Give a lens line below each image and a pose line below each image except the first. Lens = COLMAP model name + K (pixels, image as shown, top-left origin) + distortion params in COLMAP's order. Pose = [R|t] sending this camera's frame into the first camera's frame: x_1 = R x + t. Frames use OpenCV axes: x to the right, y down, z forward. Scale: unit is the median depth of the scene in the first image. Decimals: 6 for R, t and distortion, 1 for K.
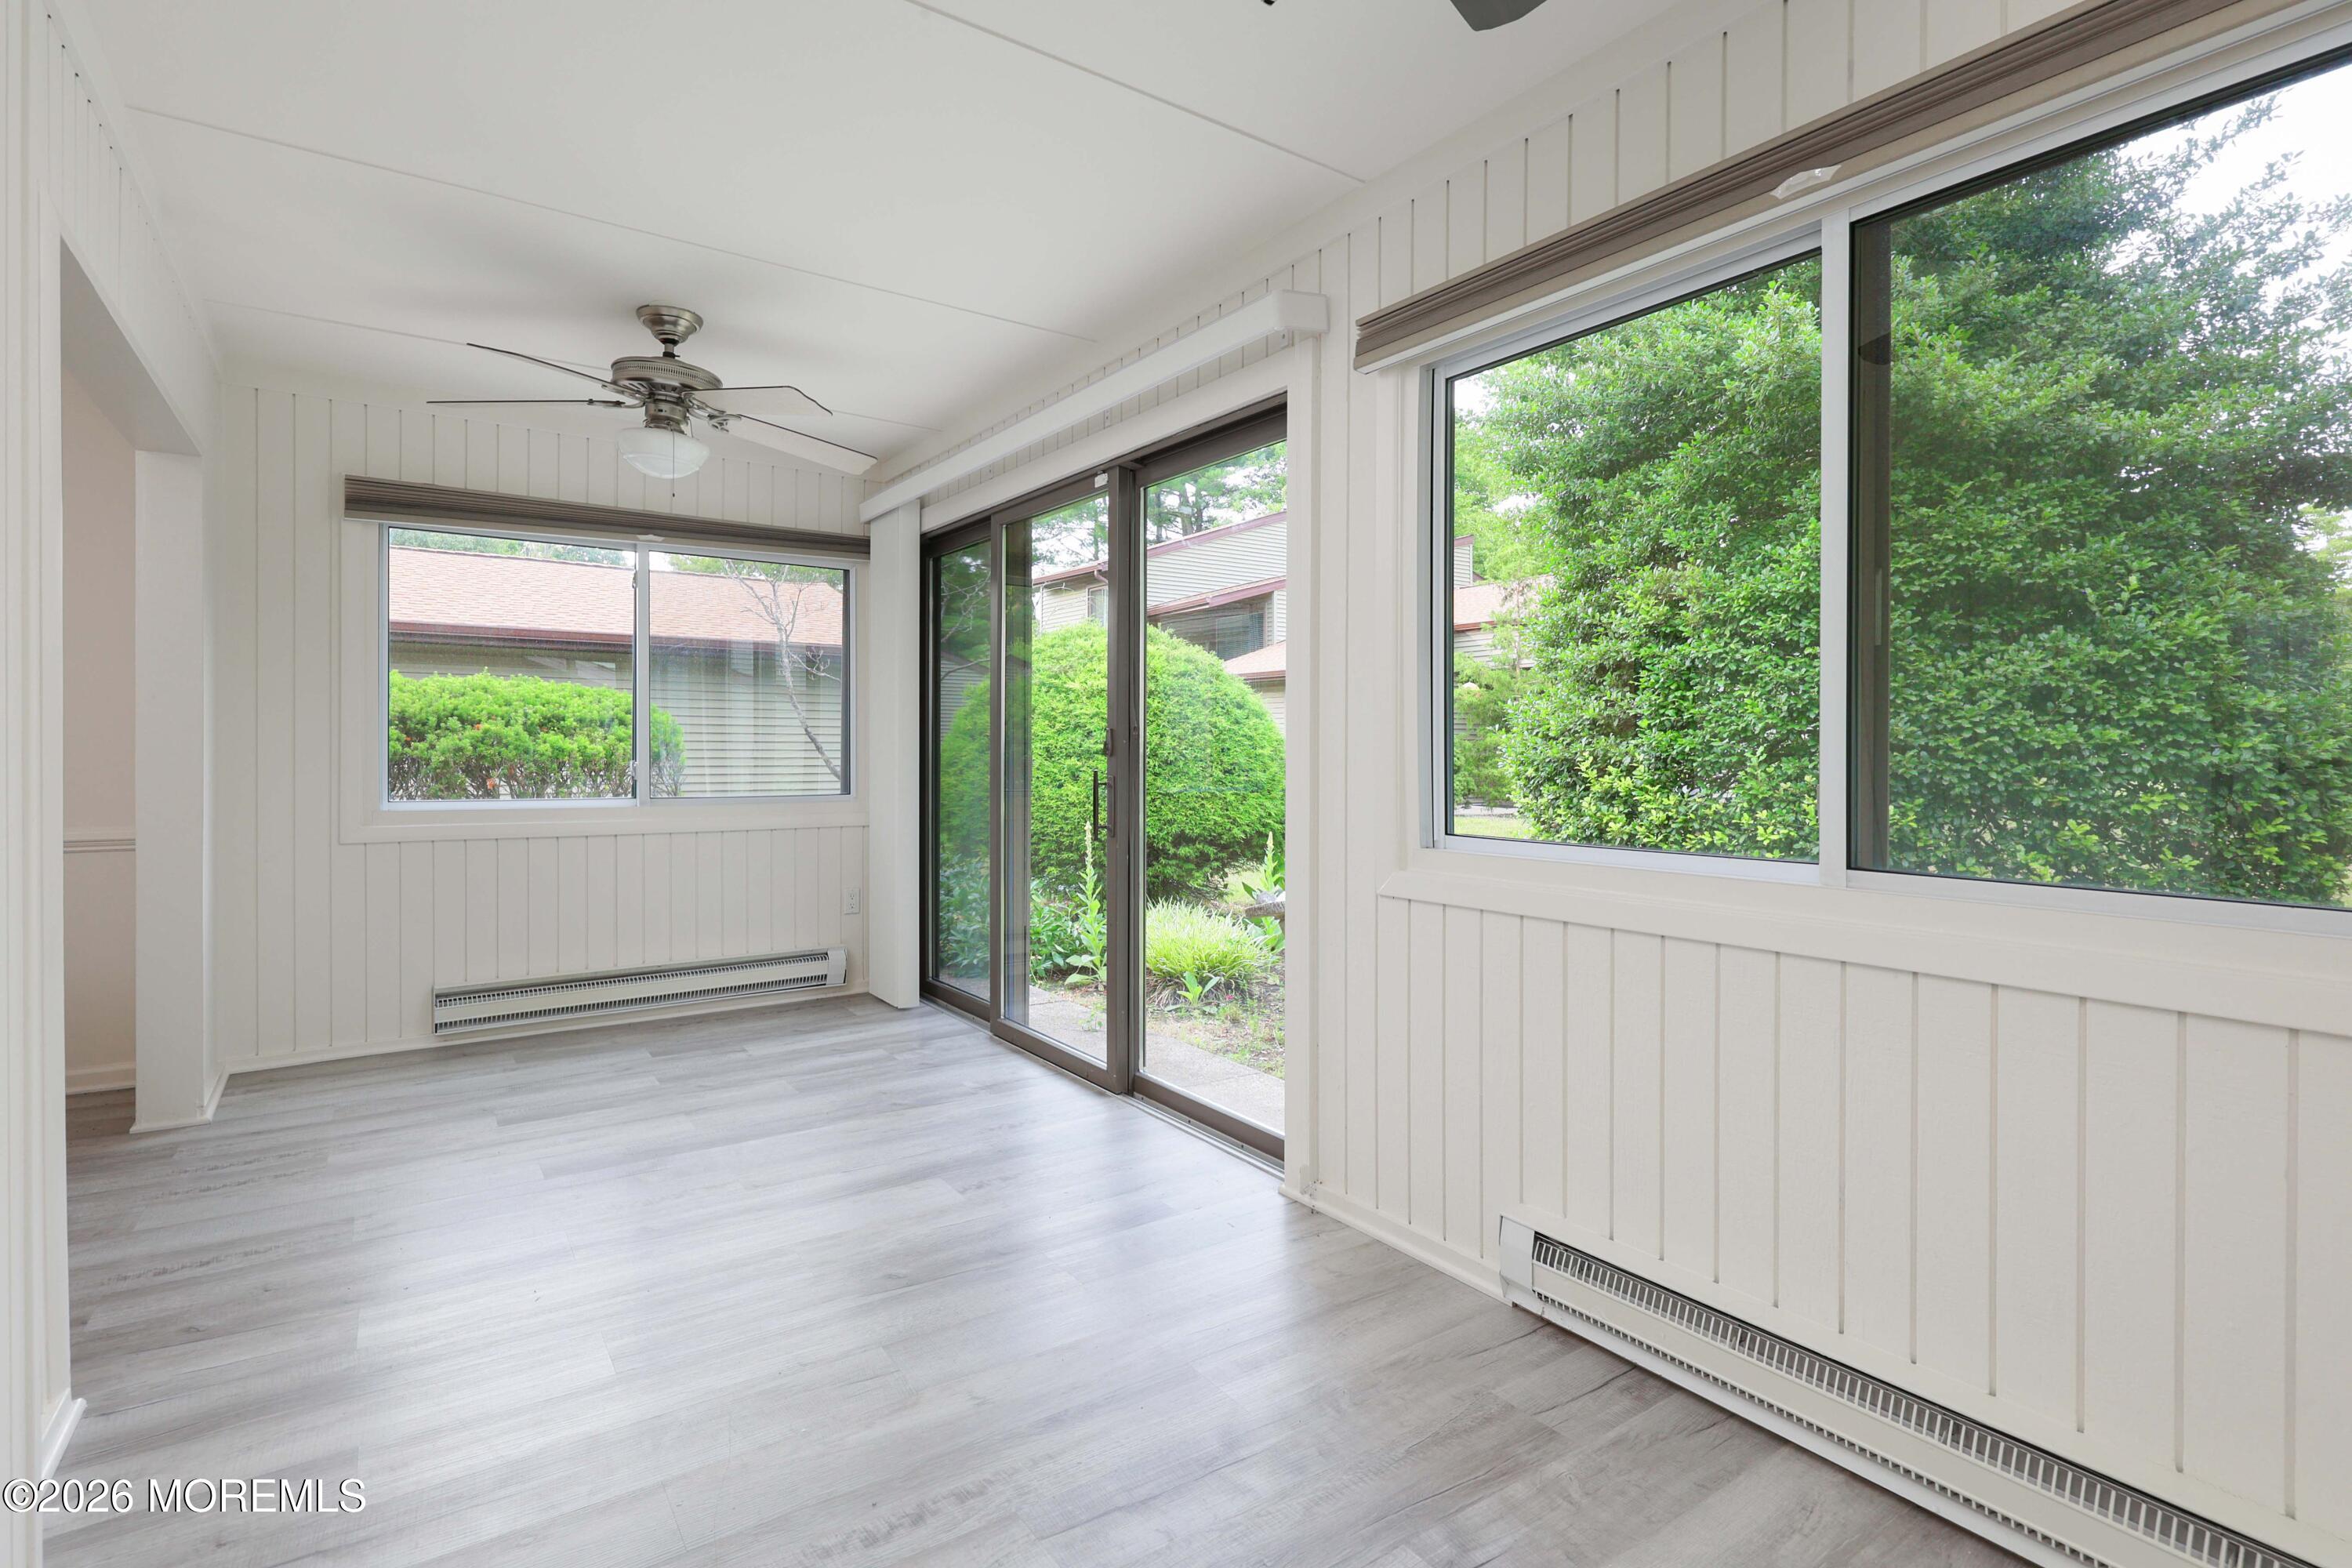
lens RADIAL K [[1141.2, 0, 1179.1], [0, 1141.2, 766.6], [0, 0, 1]] dist [0.003779, 0.001203]
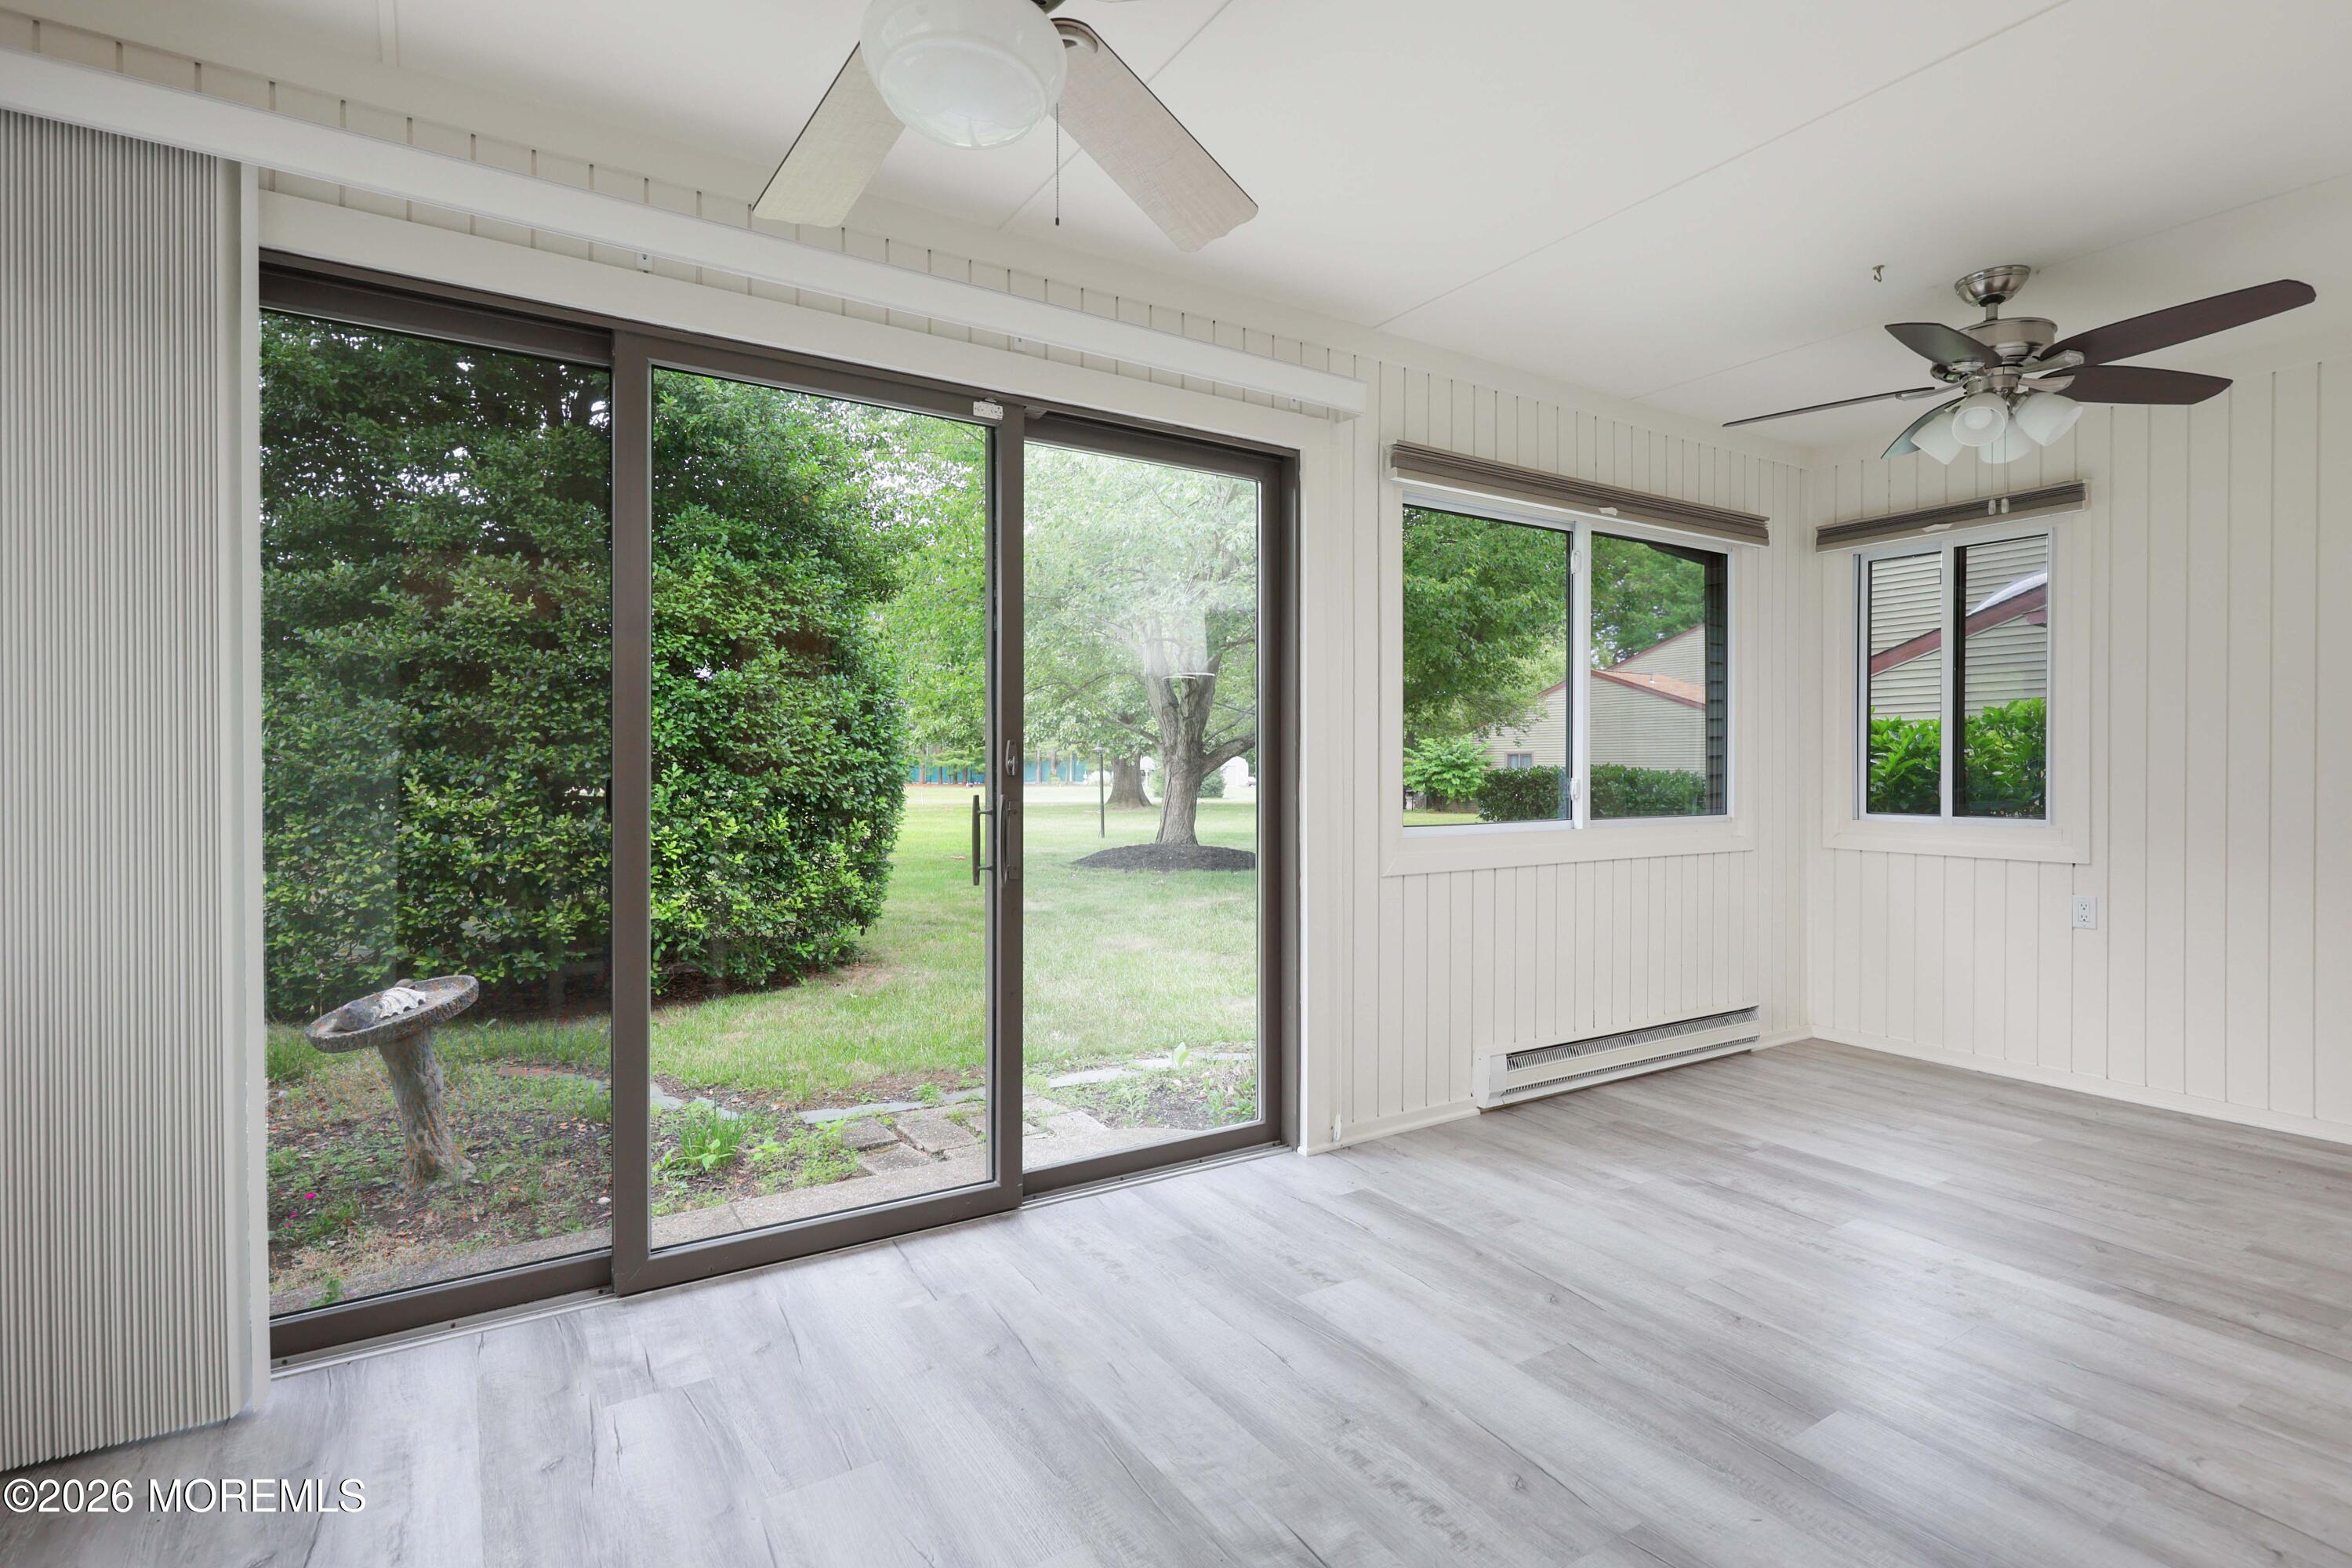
lens RADIAL K [[1141.2, 0, 1200.4], [0, 1141.2, 768.5], [0, 0, 1]] dist [0.003779, 0.001203]
pose [[0.024176, -0.001965, 0.999706, -0.829628], [0.015635, 0.999876, 0.001587, -0.011817], [-0.999585, 0.015593, 0.024204, 0.850902]]
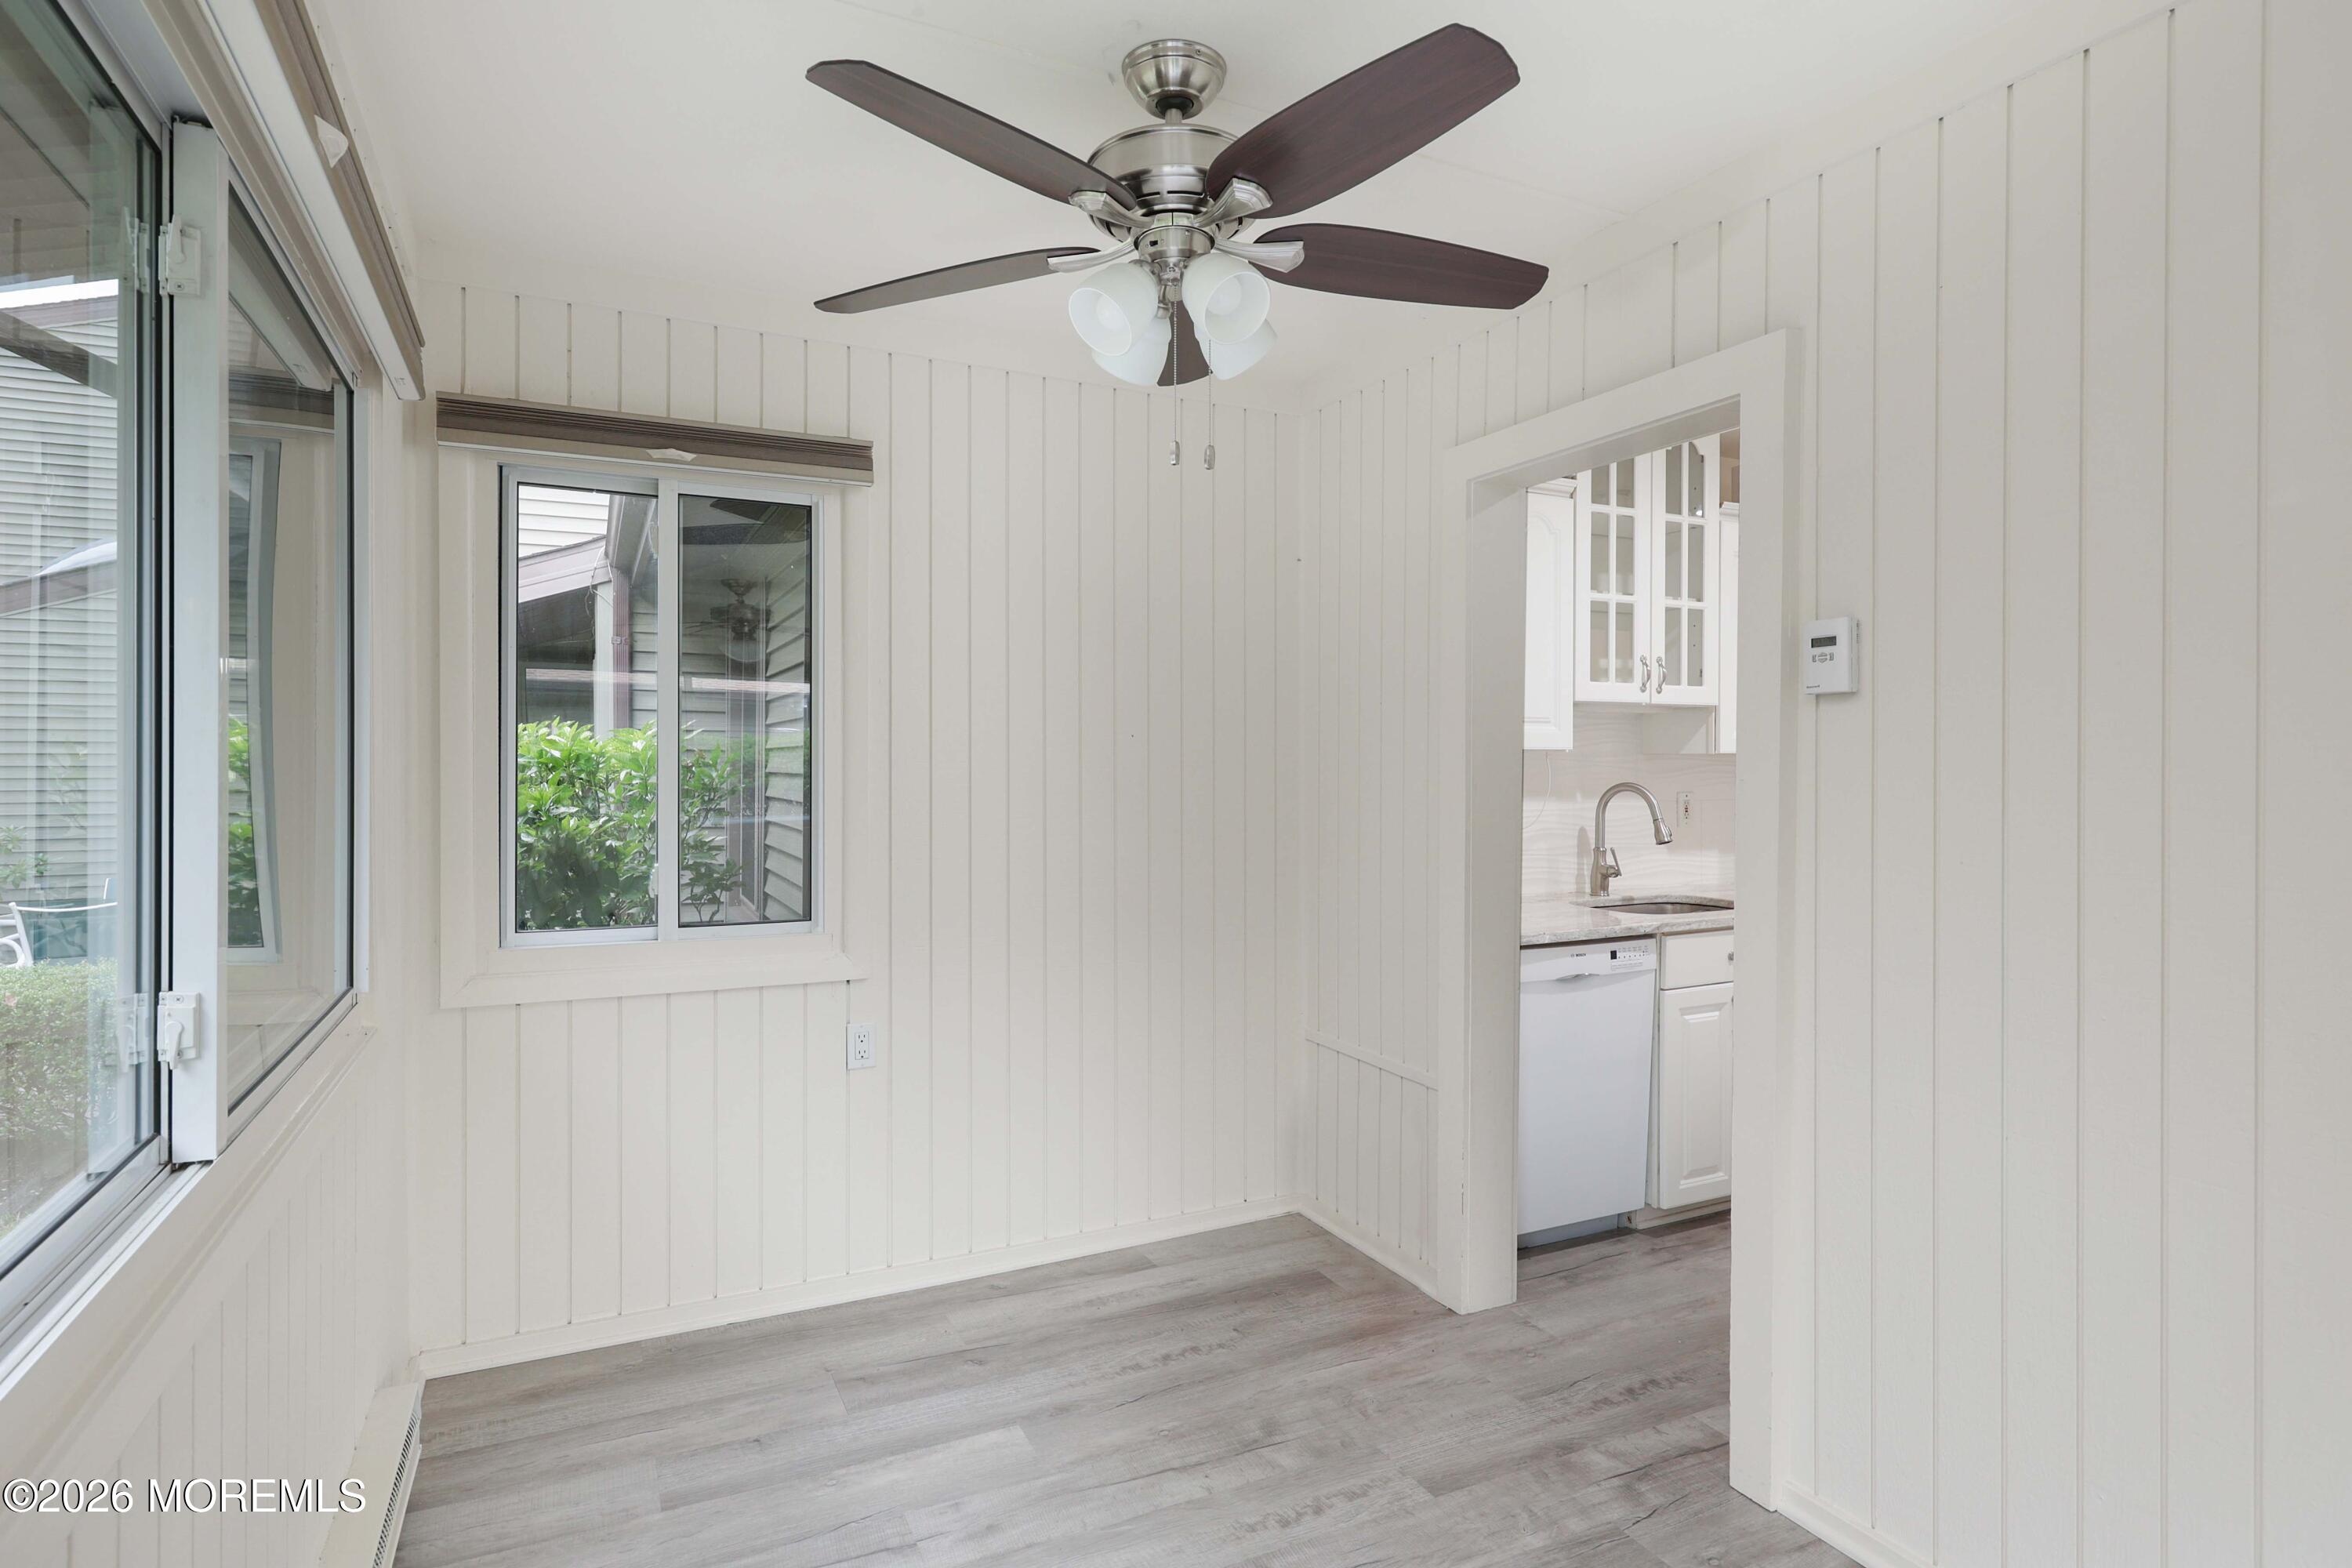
lens RADIAL K [[1177.6, 0, 1167.5], [0, 1177.6, 781.7], [0, 0, 1]] dist [-0.003401, 0.001845]
pose [[-0.987566, -0.007489, 0.157024, -0.039835], [-0.003309, 0.999634, 0.026859, -0.064948], [-0.157168, 0.026005, -0.987229, 0.797714]]
